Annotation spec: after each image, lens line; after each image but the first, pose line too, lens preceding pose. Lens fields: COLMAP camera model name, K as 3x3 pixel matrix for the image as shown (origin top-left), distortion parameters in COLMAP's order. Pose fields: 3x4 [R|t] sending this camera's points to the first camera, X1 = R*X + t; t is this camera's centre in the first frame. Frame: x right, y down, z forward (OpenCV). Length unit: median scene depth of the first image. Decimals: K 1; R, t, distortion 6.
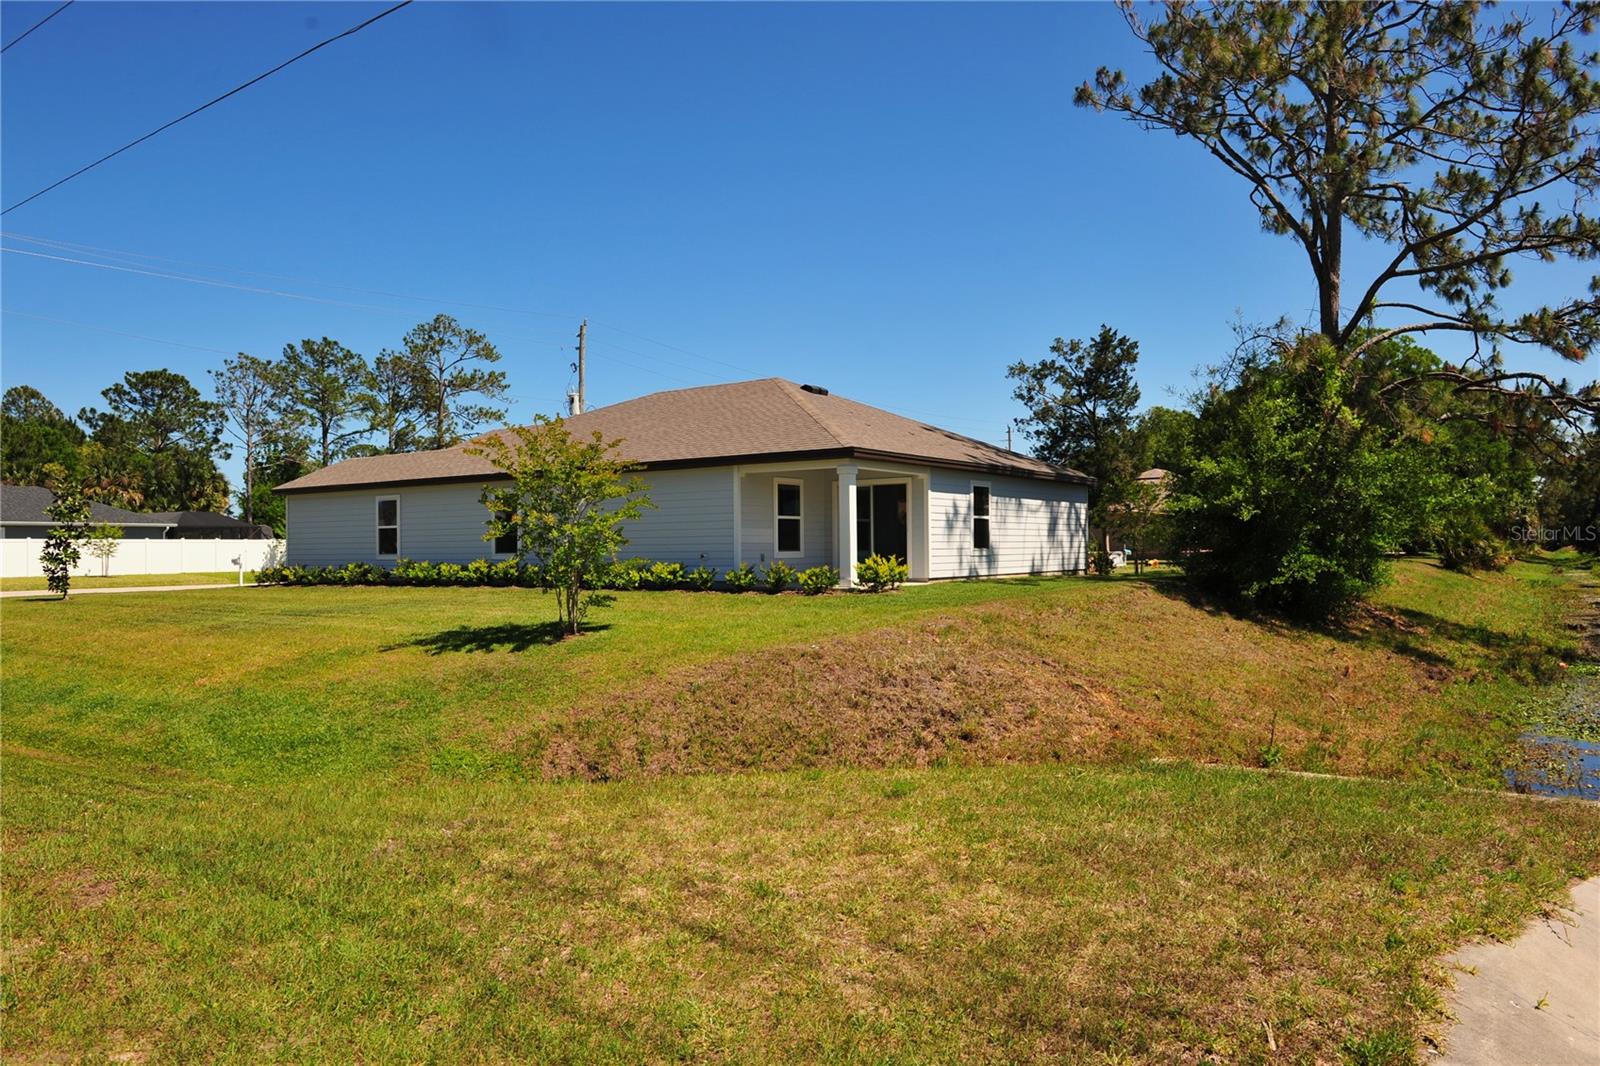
lens RADIAL K [[1083.0, 0, 796.0], [0, 1083.0, 530.2], [0, 0, 1]] dist [-0.096637, 0.000123]
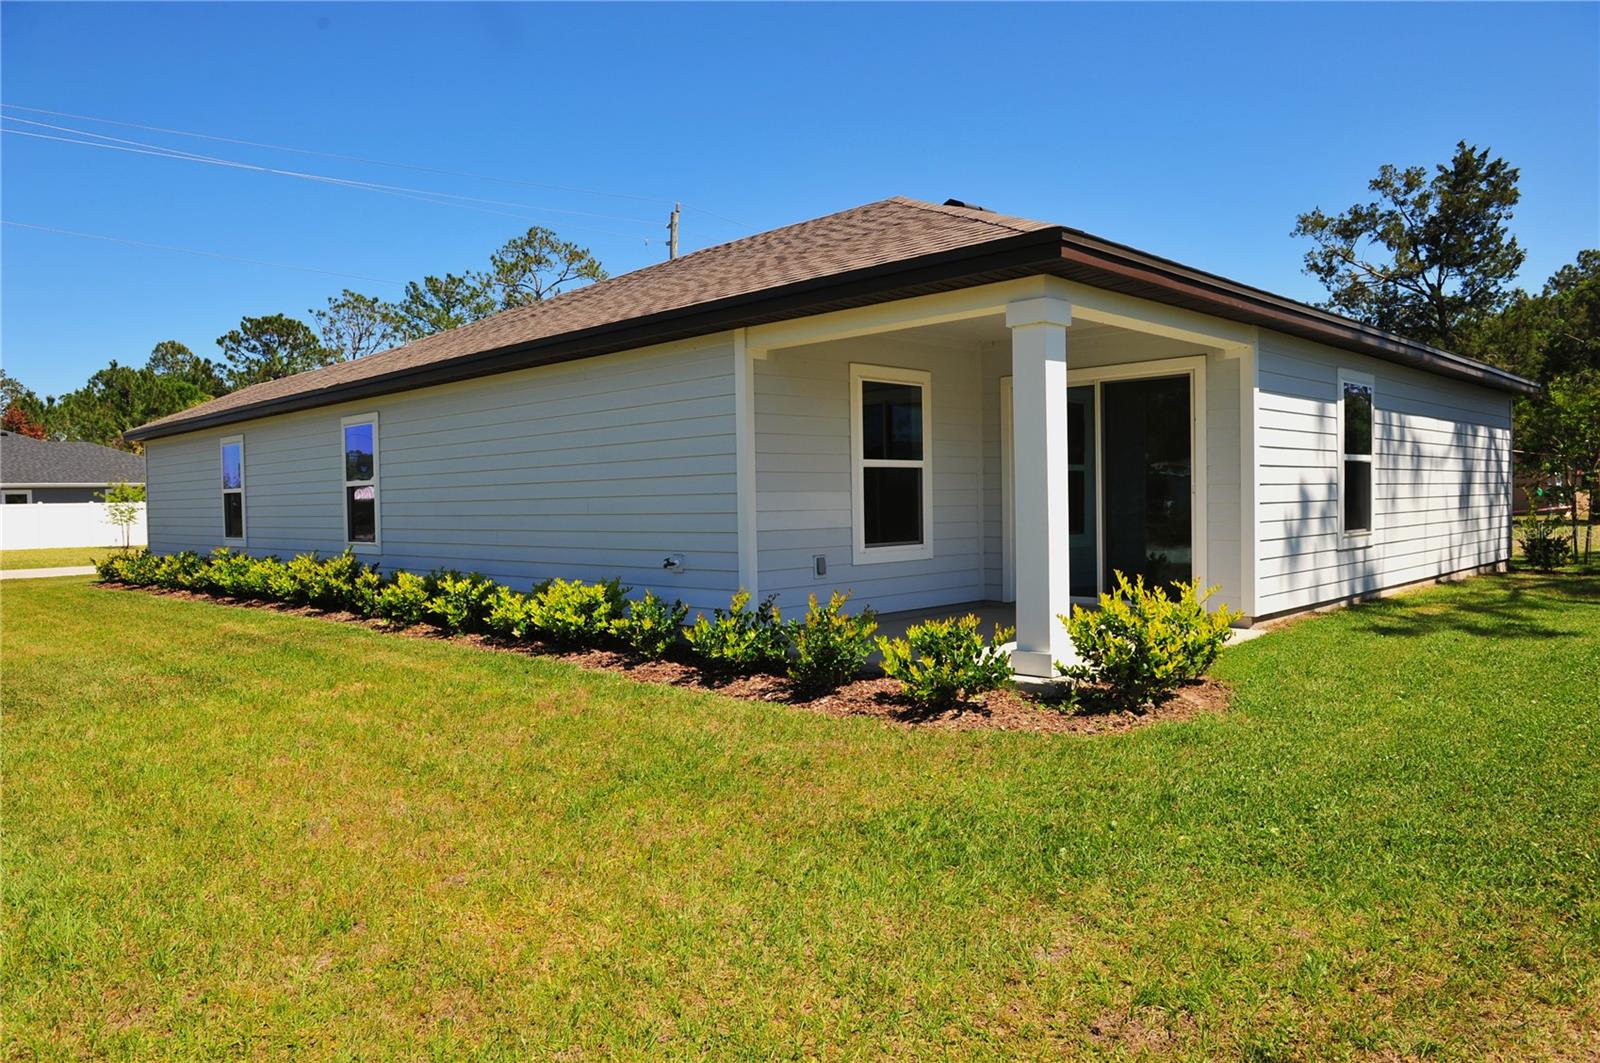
lens RADIAL K [[1064.1, 0, 796.0], [0, 1064.1, 572.7], [0, 0, 1]] dist [-0.023342, -0.001104]
pose [[0.985713, 0.003280, -0.168402, 0.014188], [0.011561, 0.996135, 0.087073, -0.003430], [0.168037, -0.087776, 0.981865, 0.329920]]
